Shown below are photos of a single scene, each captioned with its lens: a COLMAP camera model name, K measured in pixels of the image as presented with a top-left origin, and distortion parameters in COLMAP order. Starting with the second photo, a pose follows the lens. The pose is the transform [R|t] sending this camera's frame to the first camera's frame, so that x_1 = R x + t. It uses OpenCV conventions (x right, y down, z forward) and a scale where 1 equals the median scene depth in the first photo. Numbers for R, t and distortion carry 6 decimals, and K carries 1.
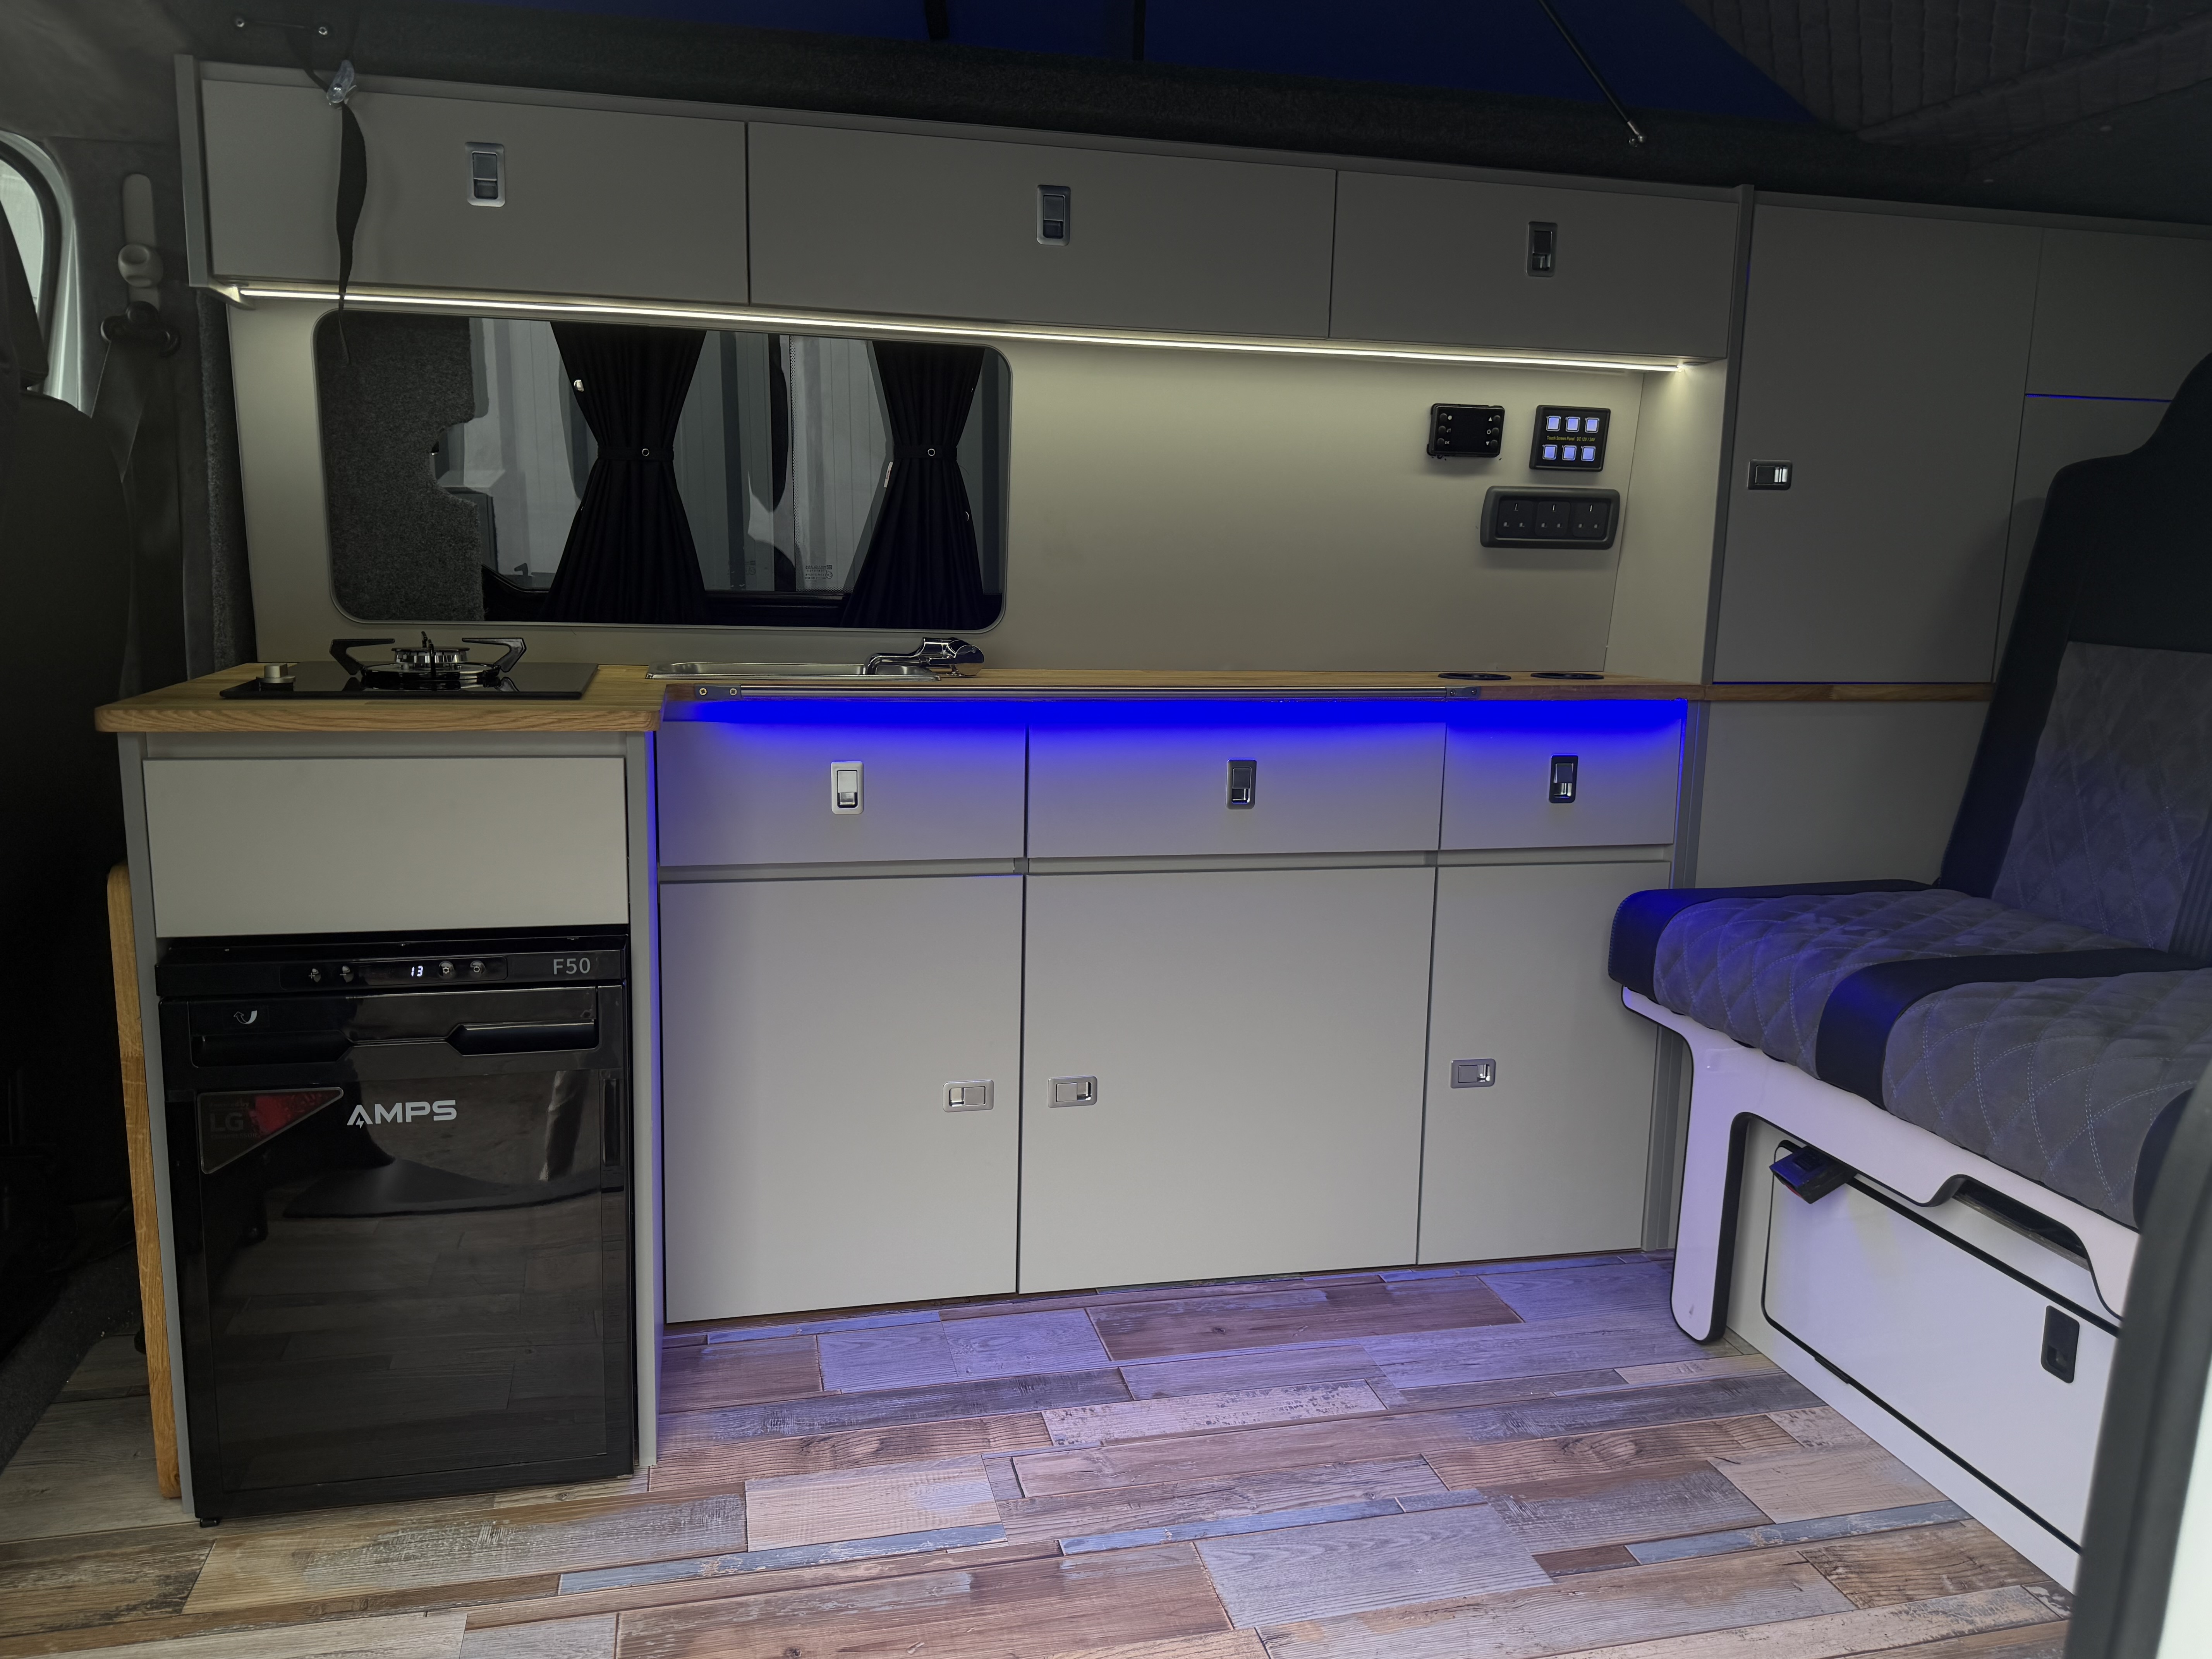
lens RADIAL K [[1653.8, 0, 1082.9], [0, 1653.8, 827.7], [0, 0, 1]] dist [0.062227, -0.082231]
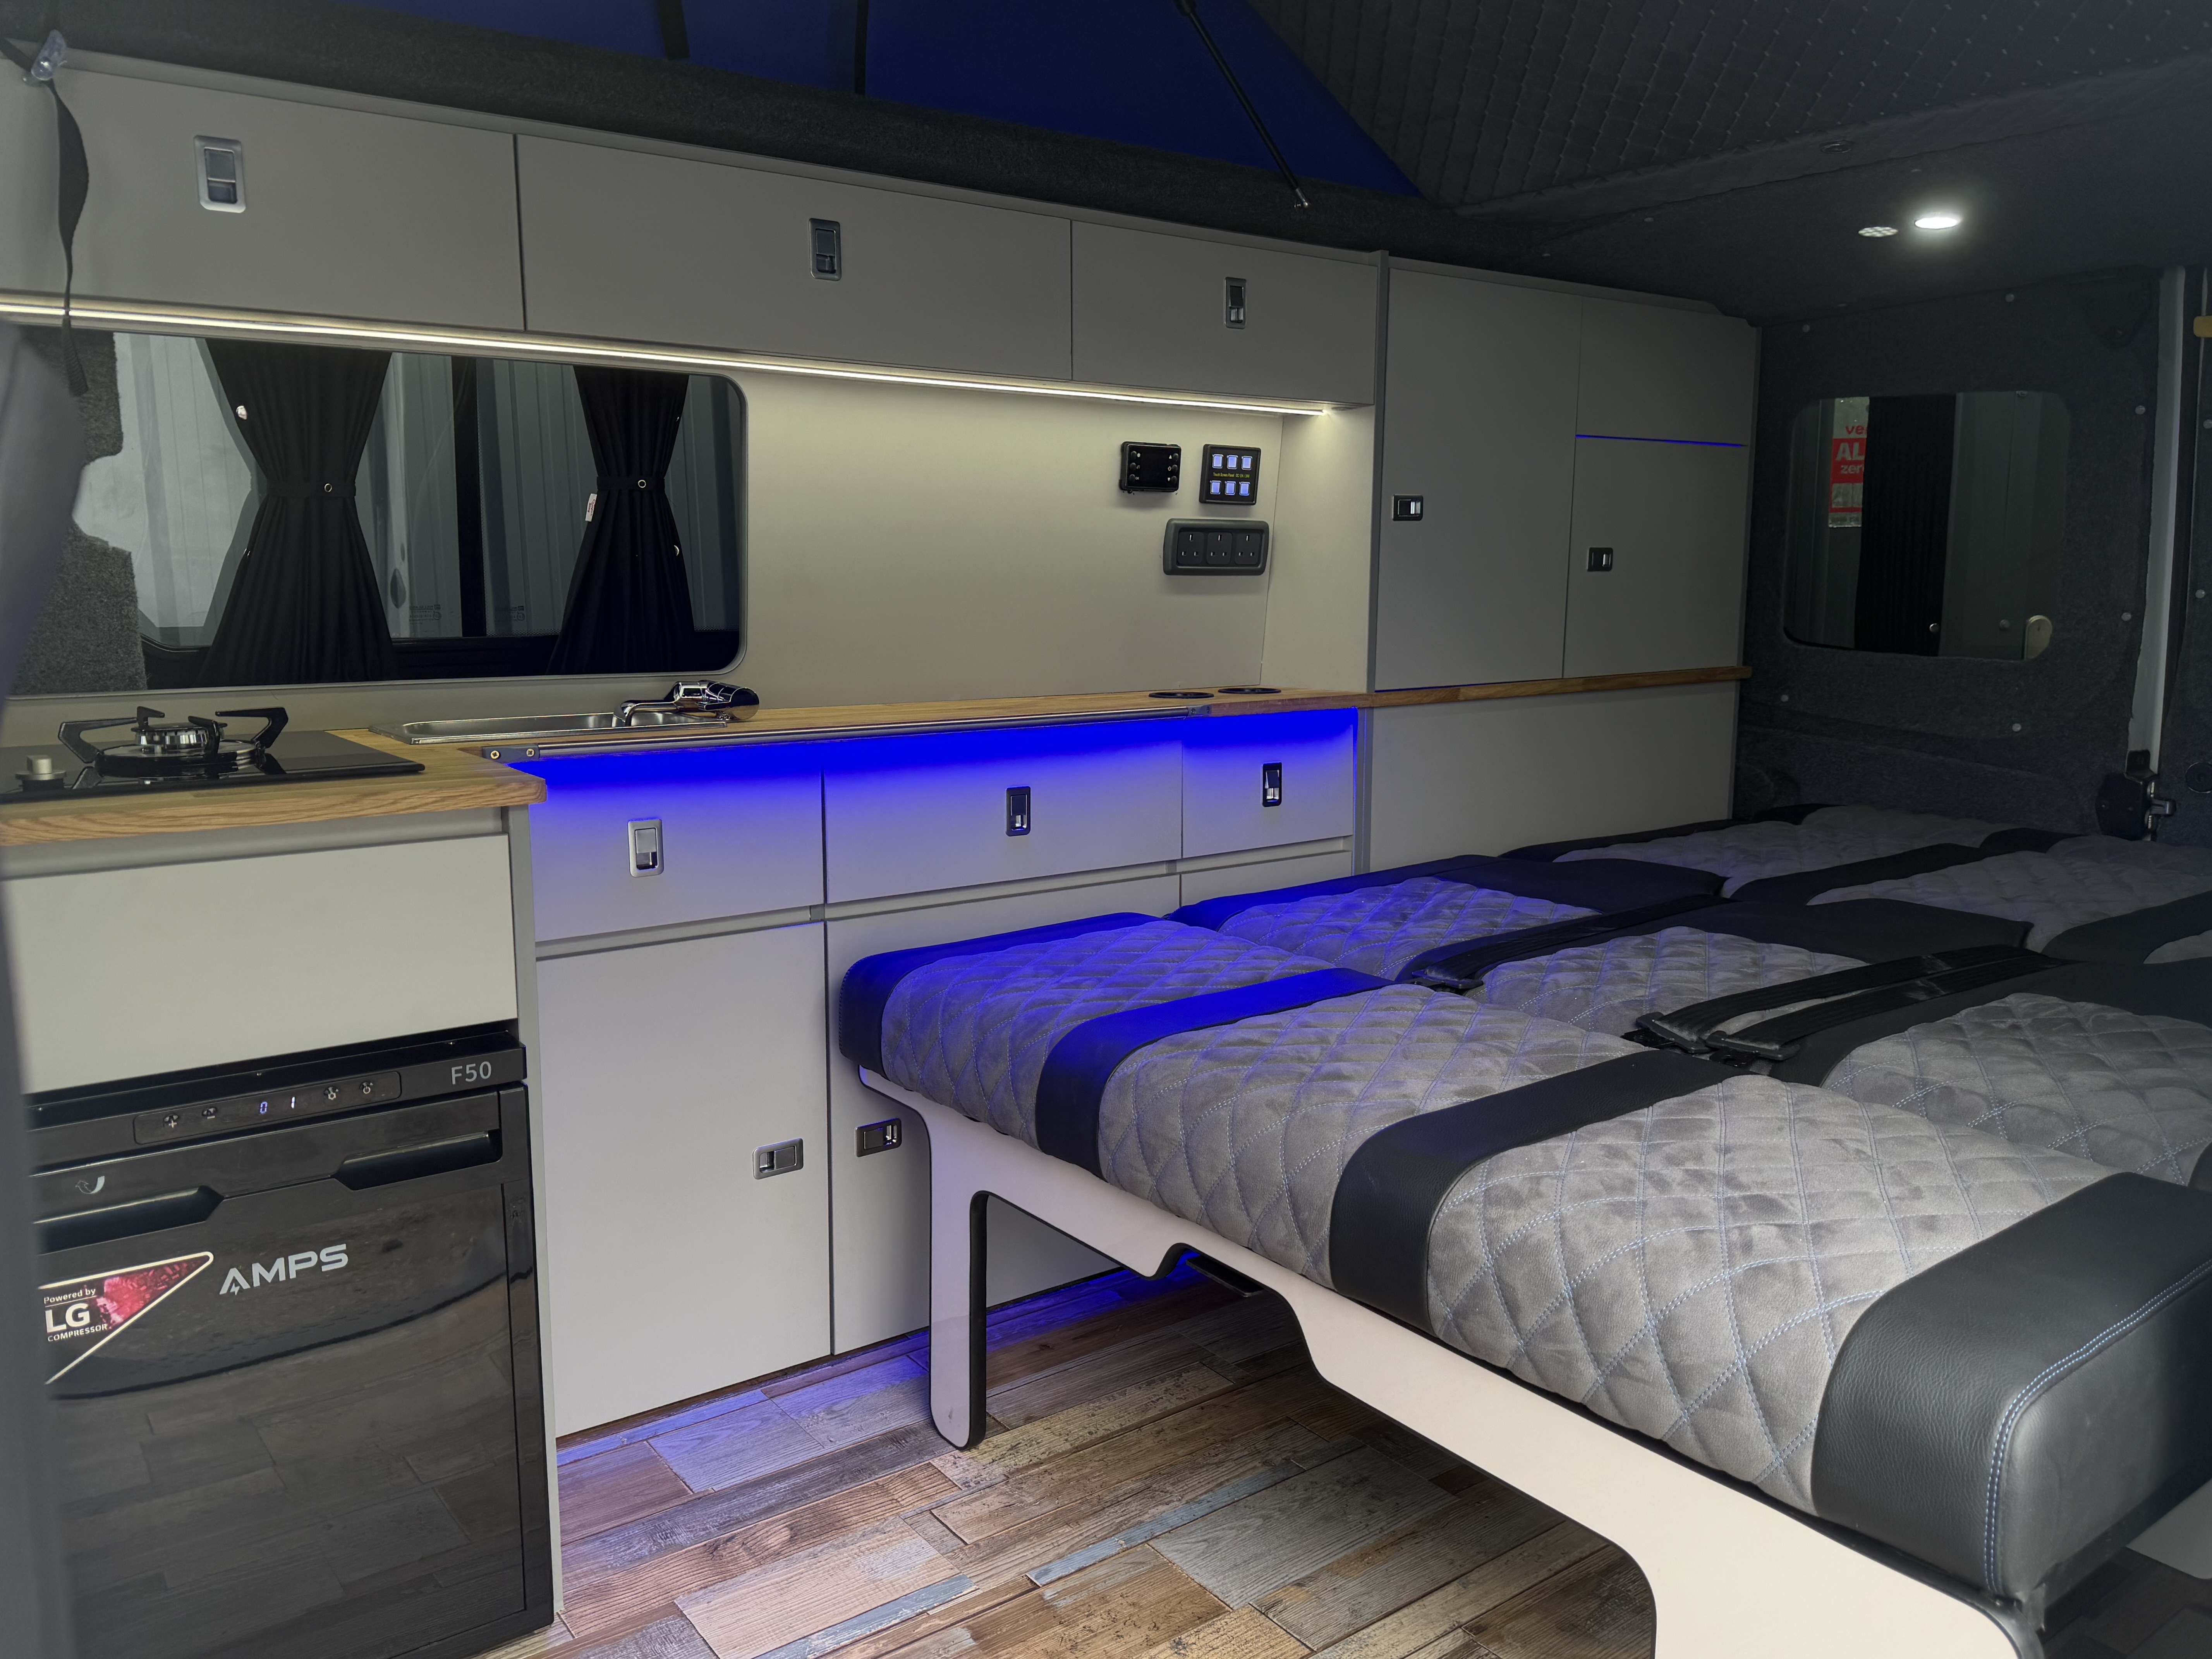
lens RADIAL K [[1686.2, 0, 1071.6], [0, 1686.2, 831.8], [0, 0, 1]] dist [0.060069, -0.076485]
pose [[0.919176, -0.081715, 0.385277, -0.282974], [0.085514, 0.996310, 0.007294, -0.019520], [-0.384452, 0.026242, 0.922772, 0.025893]]
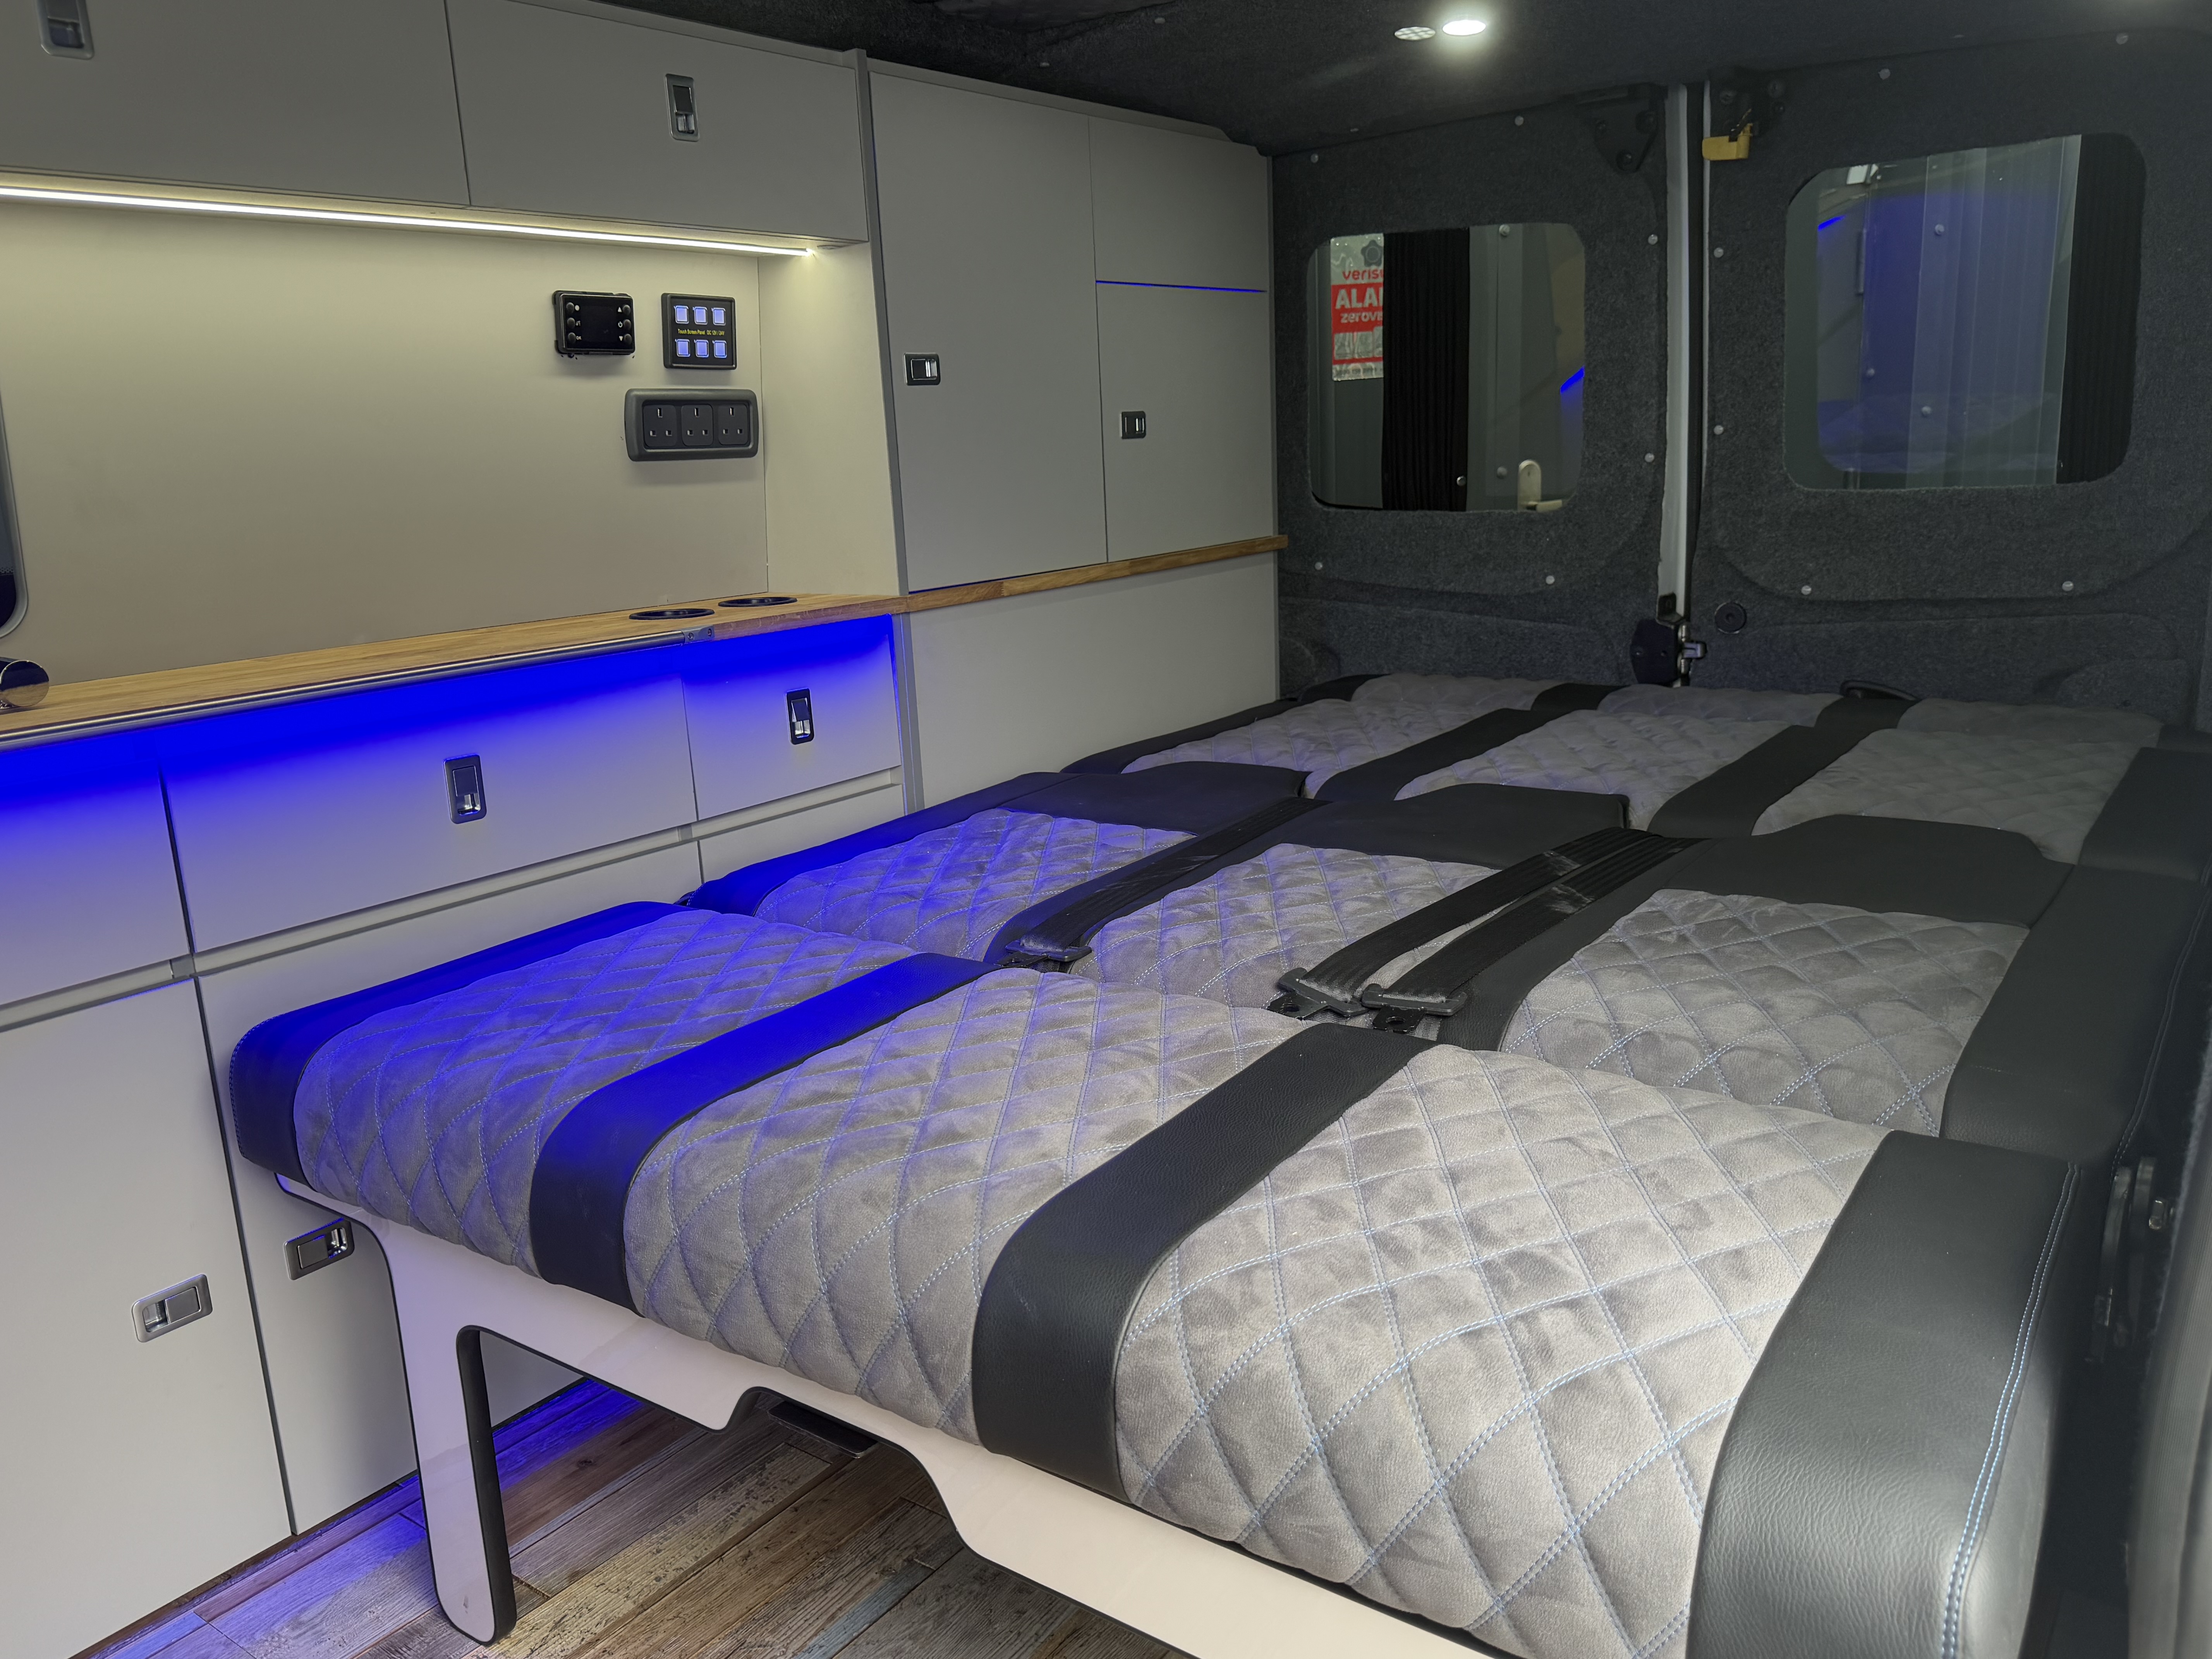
lens RADIAL K [[1686.2, 0, 1086.3], [0, 1686.2, 844.7], [0, 0, 1]] dist [0.060069, -0.076485]
pose [[0.753526, -0.209092, 0.623280, -0.189775], [0.170906, 0.977780, 0.121396, -0.049424], [-0.634814, 0.015047, 0.772518, 0.210058]]
